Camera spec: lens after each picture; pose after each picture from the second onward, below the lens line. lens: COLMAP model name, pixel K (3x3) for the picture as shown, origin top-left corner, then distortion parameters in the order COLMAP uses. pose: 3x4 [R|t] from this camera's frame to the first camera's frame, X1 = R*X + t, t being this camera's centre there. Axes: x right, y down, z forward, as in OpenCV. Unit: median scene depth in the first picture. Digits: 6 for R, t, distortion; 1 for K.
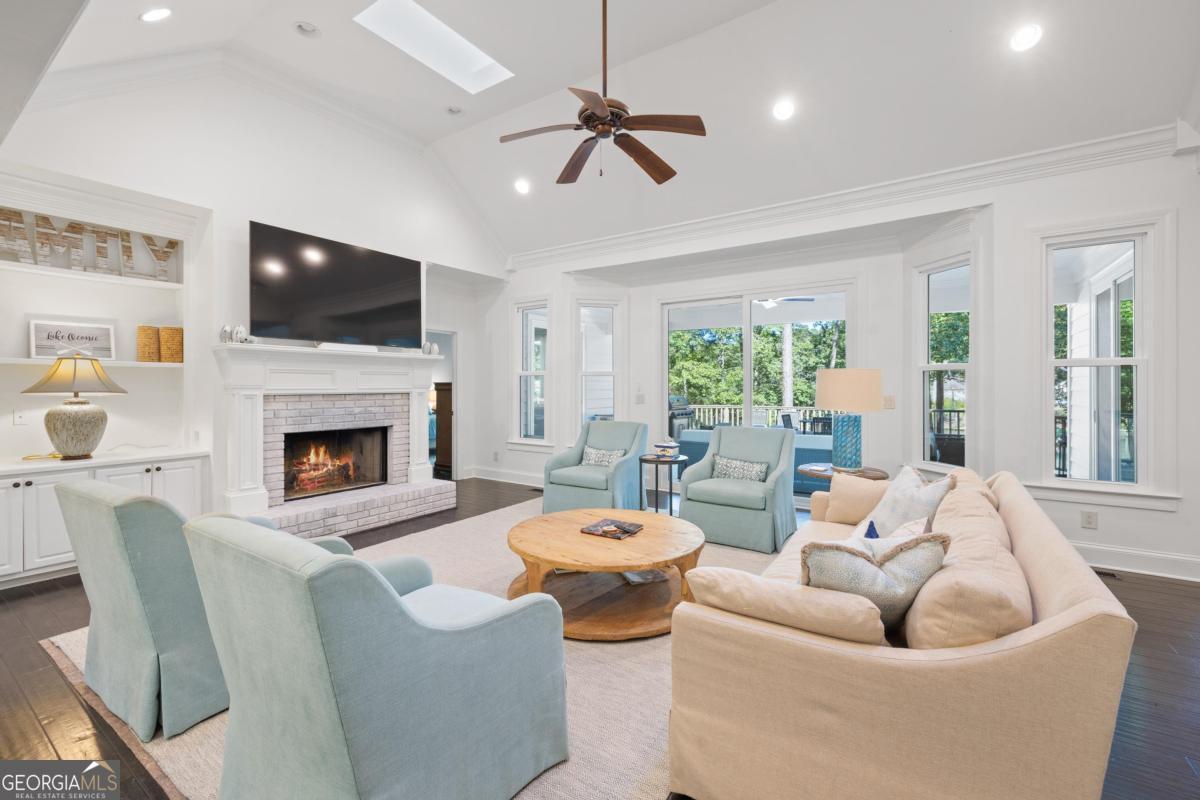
lens RADIAL K [[505.9, 0, 590.3], [0, 505.9, 385.0], [0, 0, 1]] dist [-0.001772, -0.000016]
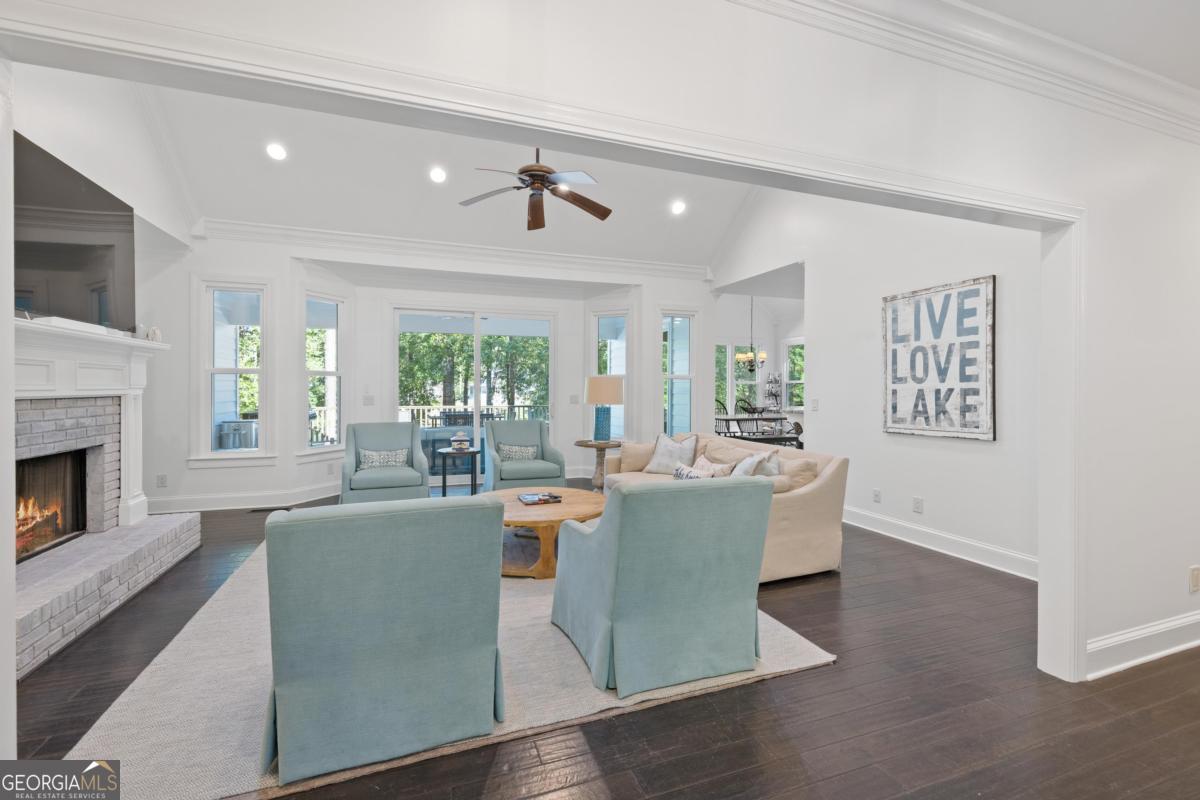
lens RADIAL K [[505.9, 0, 587.0], [0, 505.9, 395.7], [0, 0, 1]] dist [-0.001772, -0.000016]
pose [[0.590635, -0.006823, 0.806910, -0.594415], [-0.007408, 0.999876, 0.013877, 0.001174], [-0.806905, -0.014174, 0.590512, 0.091266]]
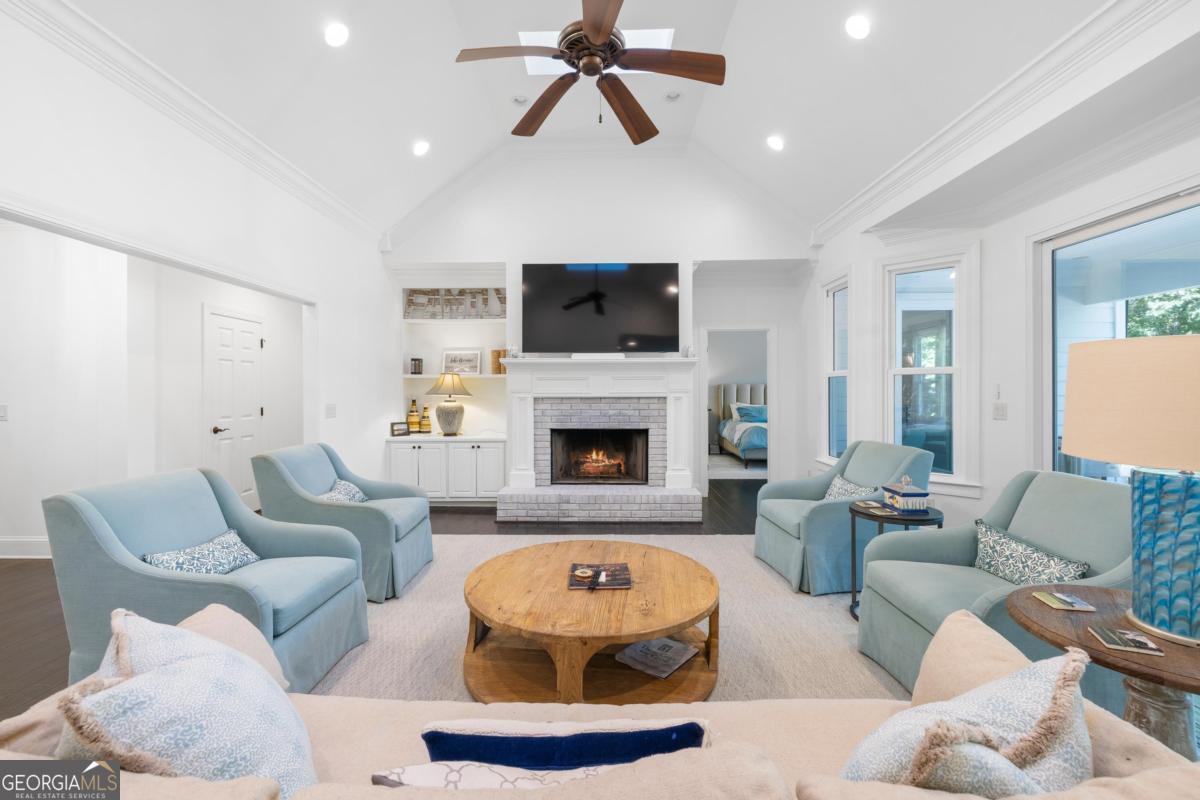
lens RADIAL K [[505.9, 0, 594.5], [0, 505.9, 389.2], [0, 0, 1]] dist [-0.001772, -0.000016]
pose [[0.547632, -0.003124, -0.836714, 0.442054], [0.003477, 0.999993, -0.001458, 0.000885], [0.836712, -0.002111, 0.547639, 0.370139]]
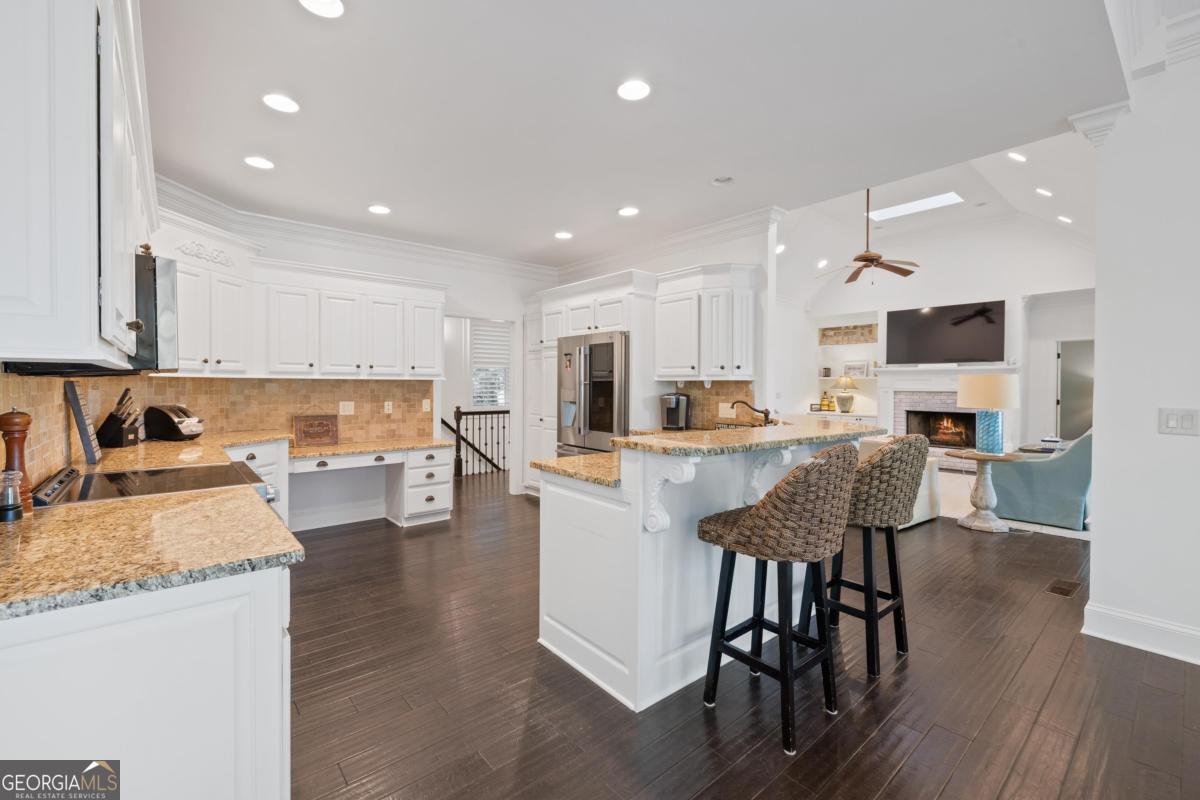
lens RADIAL K [[505.9, 0, 587.4], [0, 505.9, 389.8], [0, 0, 1]] dist [-0.001772, -0.000016]
pose [[-0.276025, 0.008034, -0.961117, 1.526330], [-0.004149, 0.999946, 0.009550, -0.000782], [0.961141, 0.006623, -0.275977, 0.299689]]
